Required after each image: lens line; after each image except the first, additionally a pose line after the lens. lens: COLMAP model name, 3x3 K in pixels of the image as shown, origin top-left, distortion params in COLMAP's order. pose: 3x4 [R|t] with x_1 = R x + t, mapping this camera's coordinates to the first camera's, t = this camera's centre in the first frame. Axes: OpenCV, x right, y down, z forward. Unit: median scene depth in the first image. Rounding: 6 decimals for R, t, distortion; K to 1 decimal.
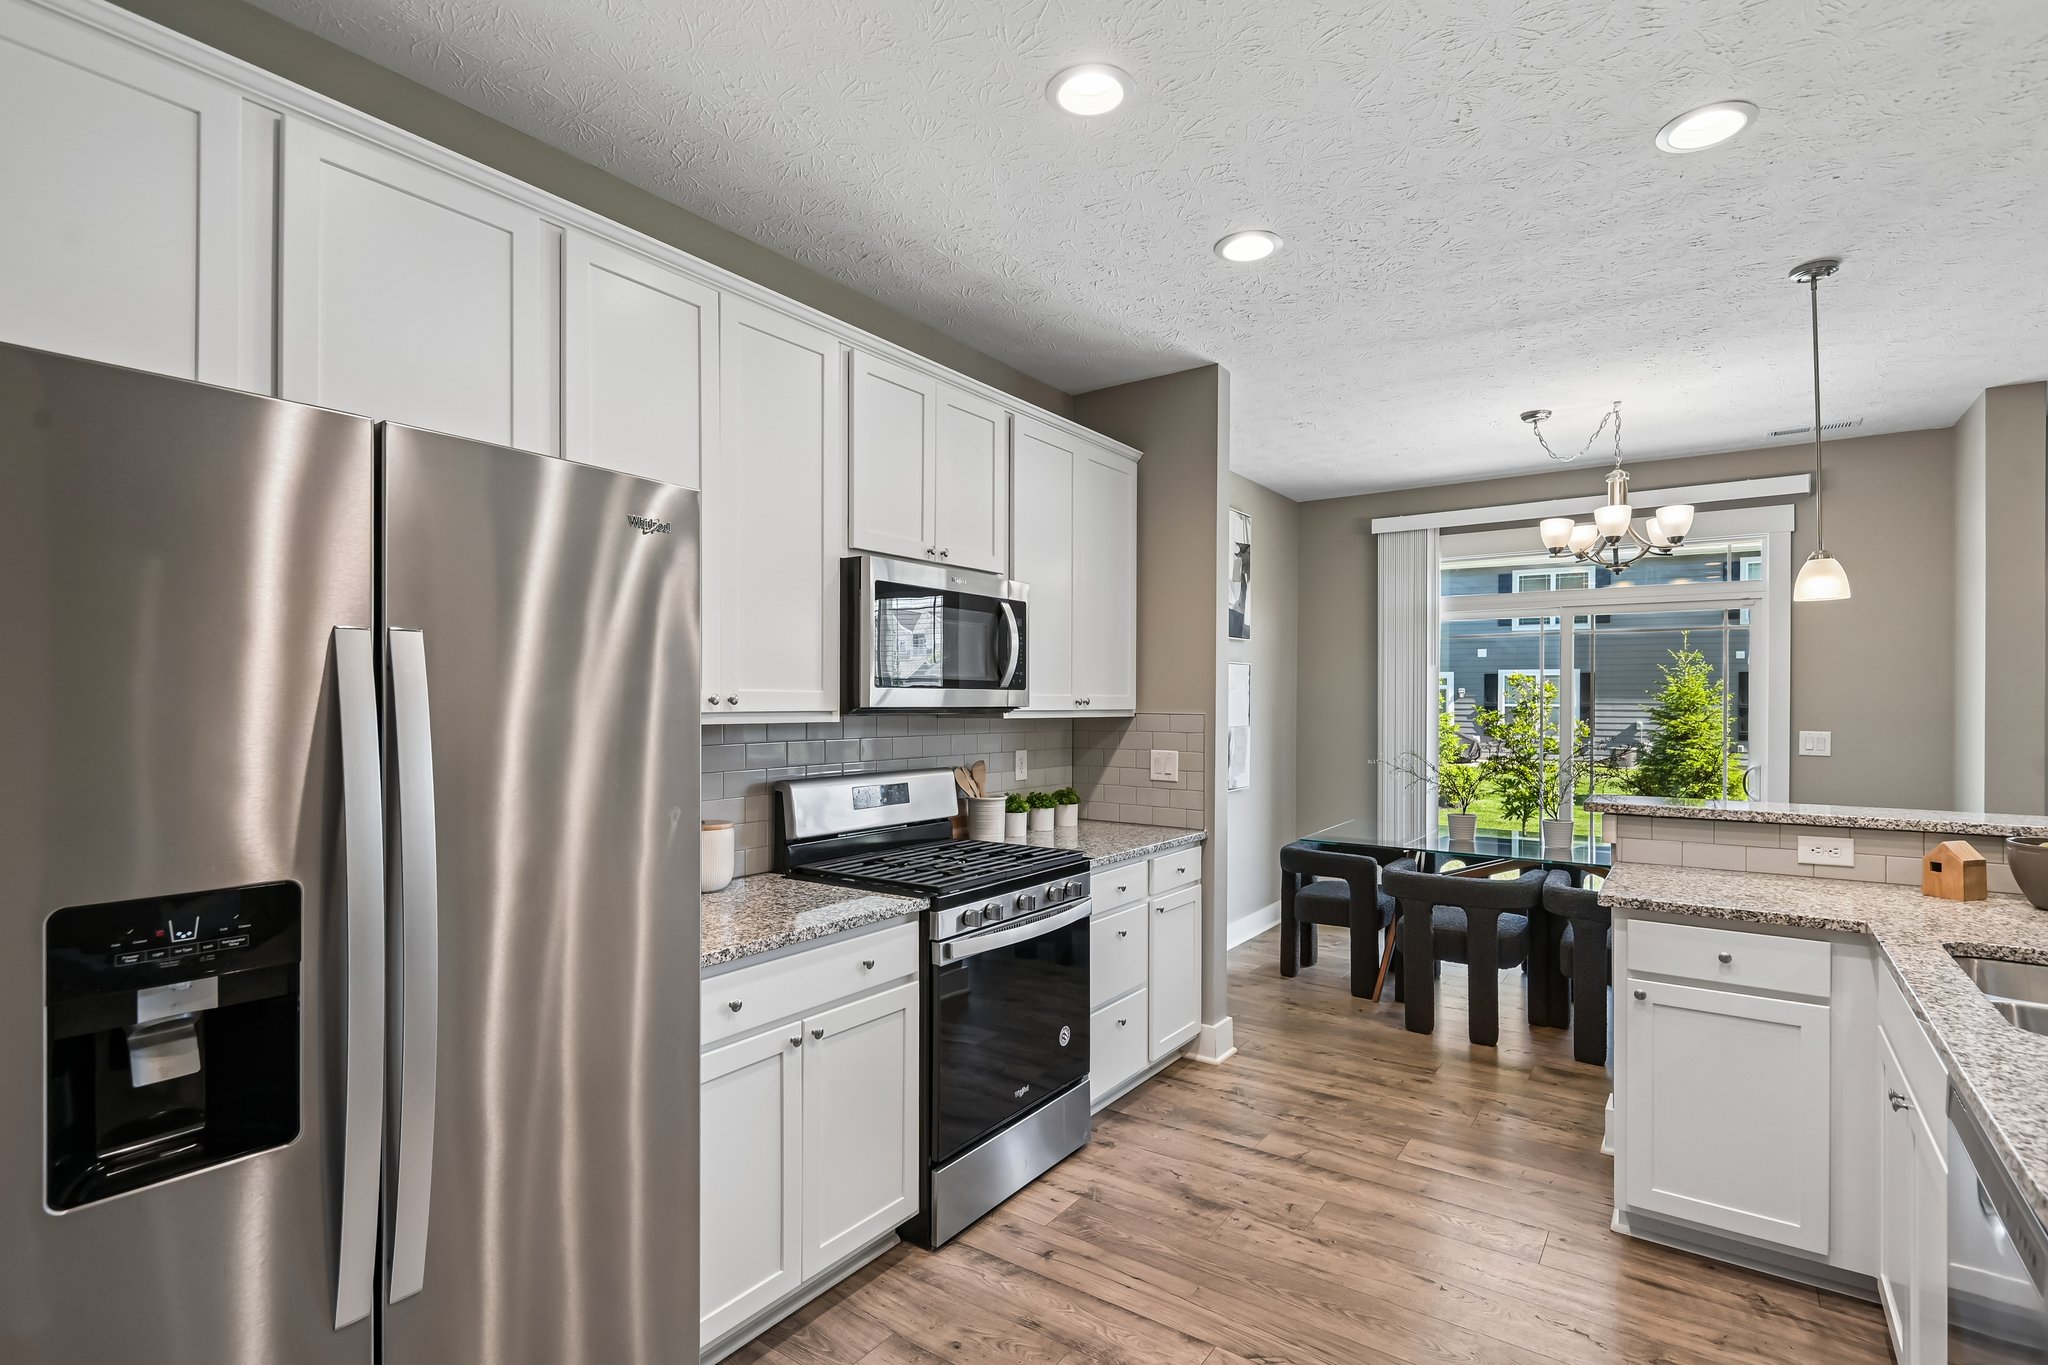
lens RADIAL K [[965.6, 0, 1015.3], [0, 965.6, 706.9], [0, 0, 1]] dist [-0.022150, -0.000325]
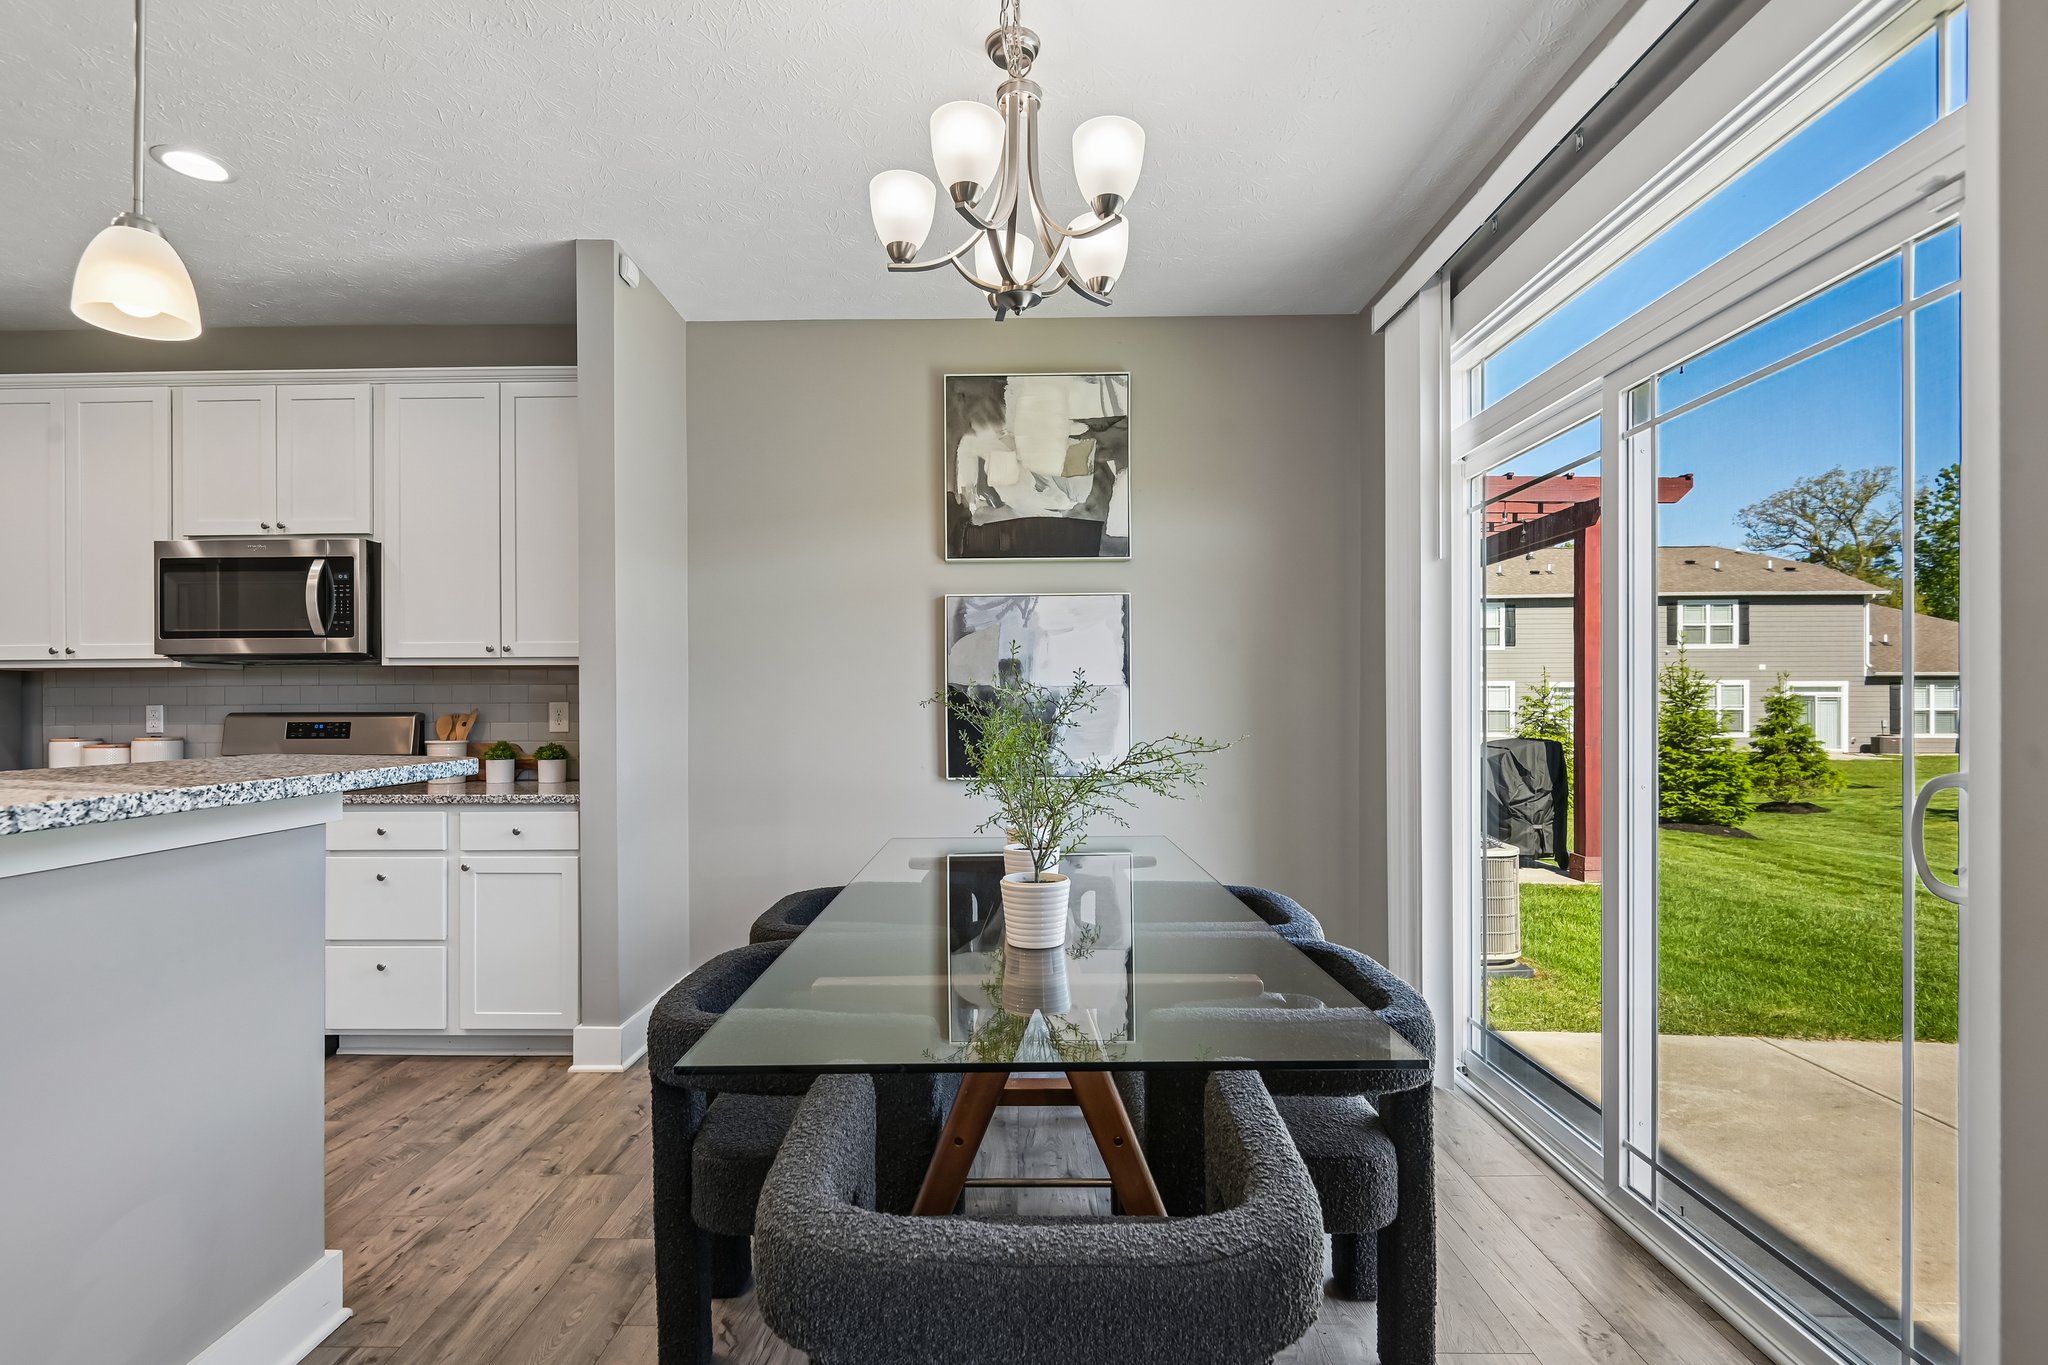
lens RADIAL K [[965.0, 0, 1016.6], [0, 965.0, 716.2], [0, 0, 1]] dist [0.002654, -0.000160]
pose [[0.584882, 0.005241, -0.811101, 1.235896], [0.001880, 0.999968, 0.007817, 0.059007], [0.811116, -0.006097, 0.584853, 0.902237]]
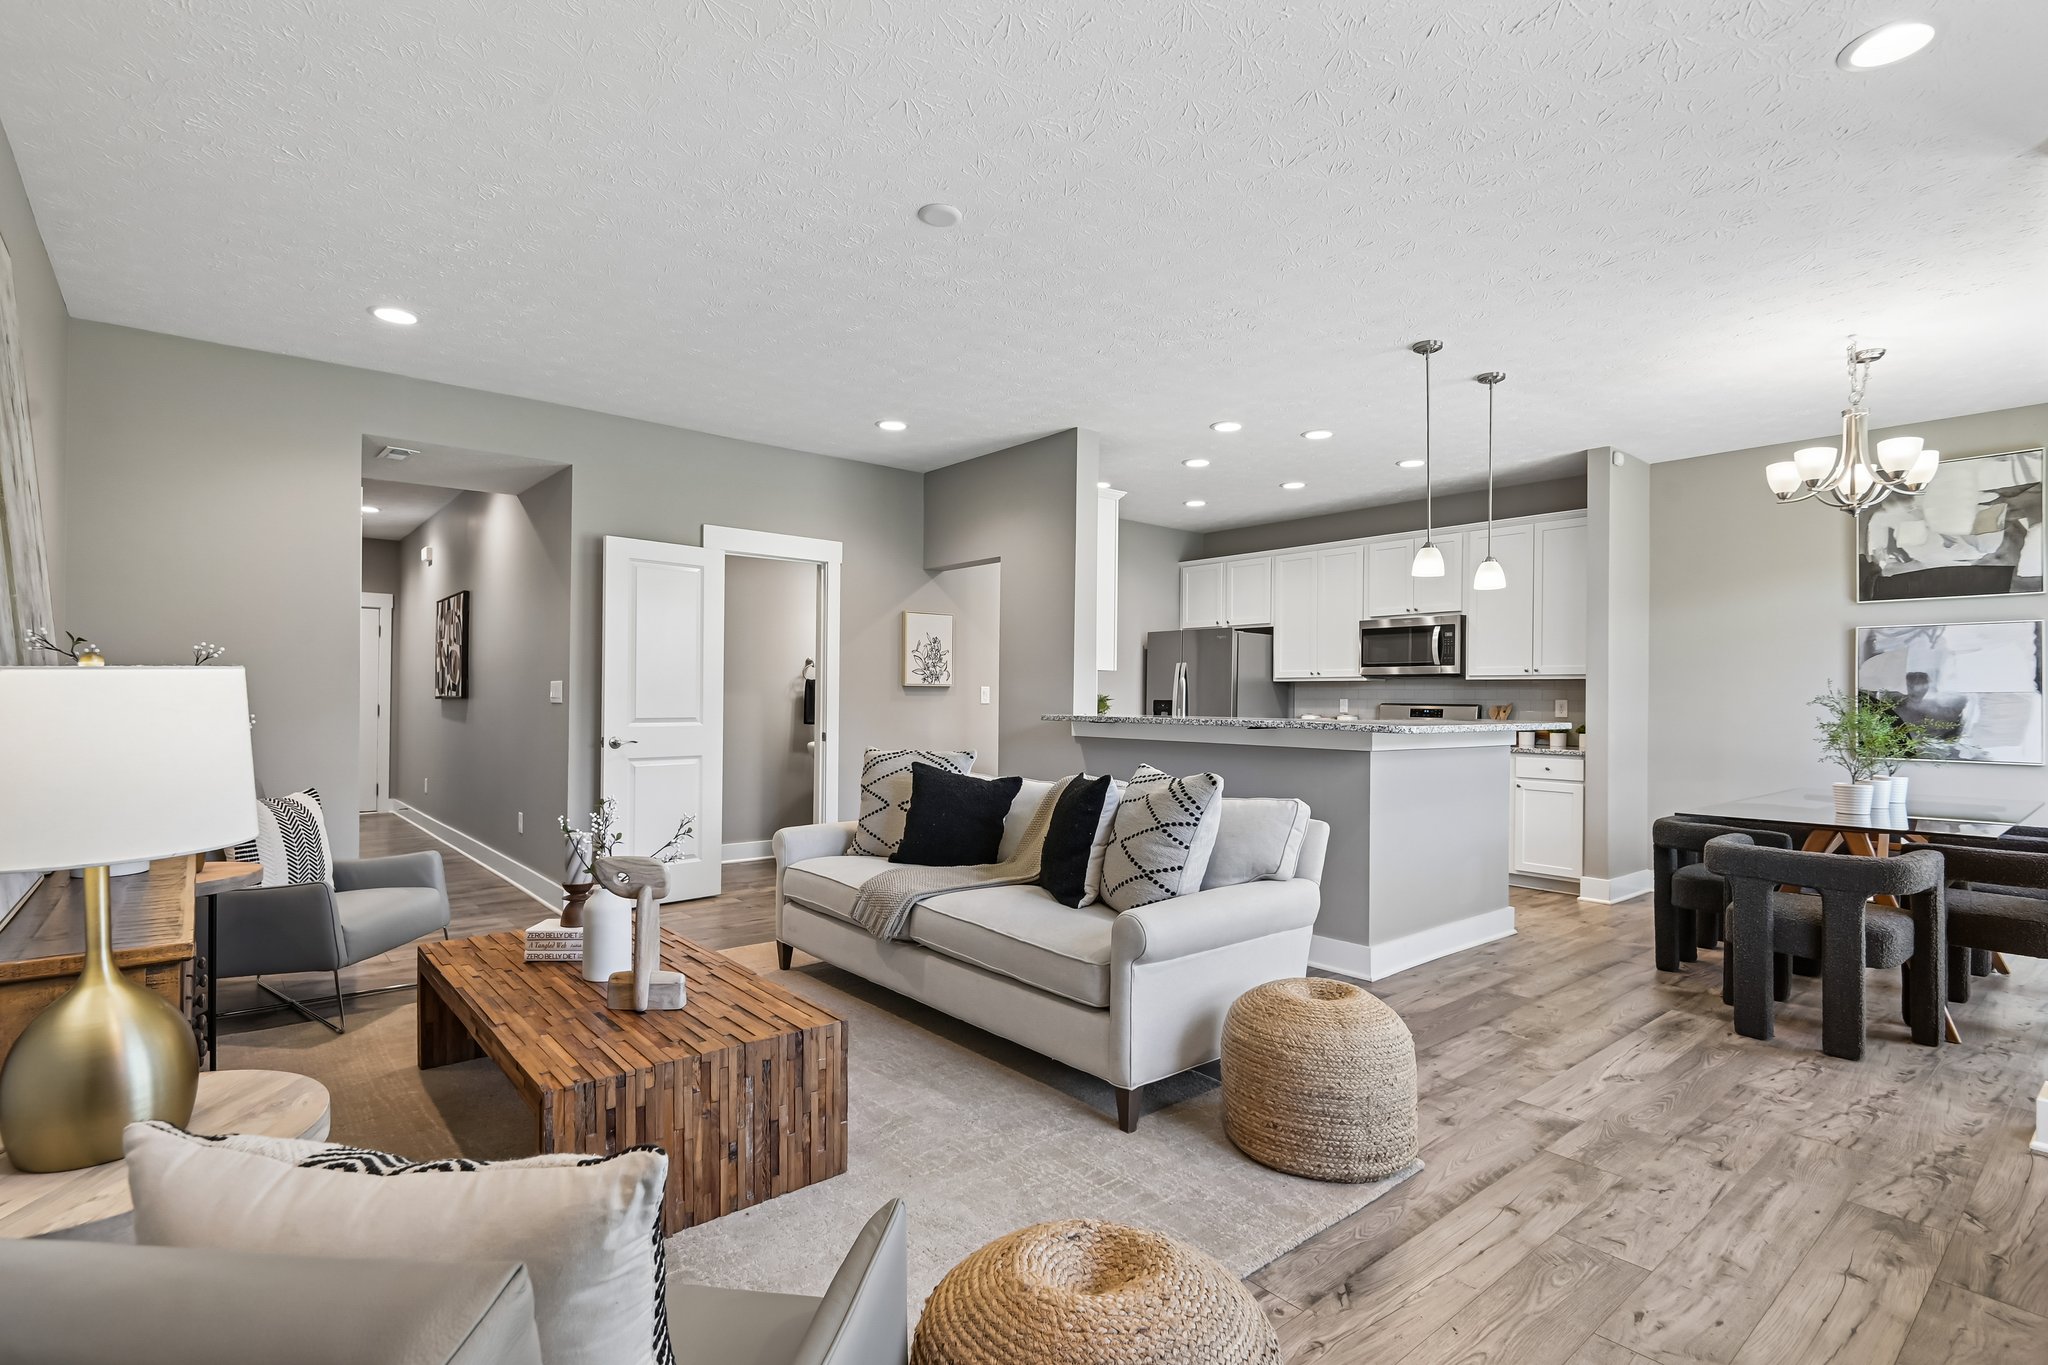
lens RADIAL K [[974.5, 0, 1014.2], [0, 974.5, 688.3], [0, 0, 1]] dist [-0.002753, -0.000941]
pose [[-0.240325, -0.016801, -0.970547, 2.189534], [-0.016751, 0.999773, -0.013160, 0.071407], [0.970548, 0.013095, -0.240552, 0.521152]]
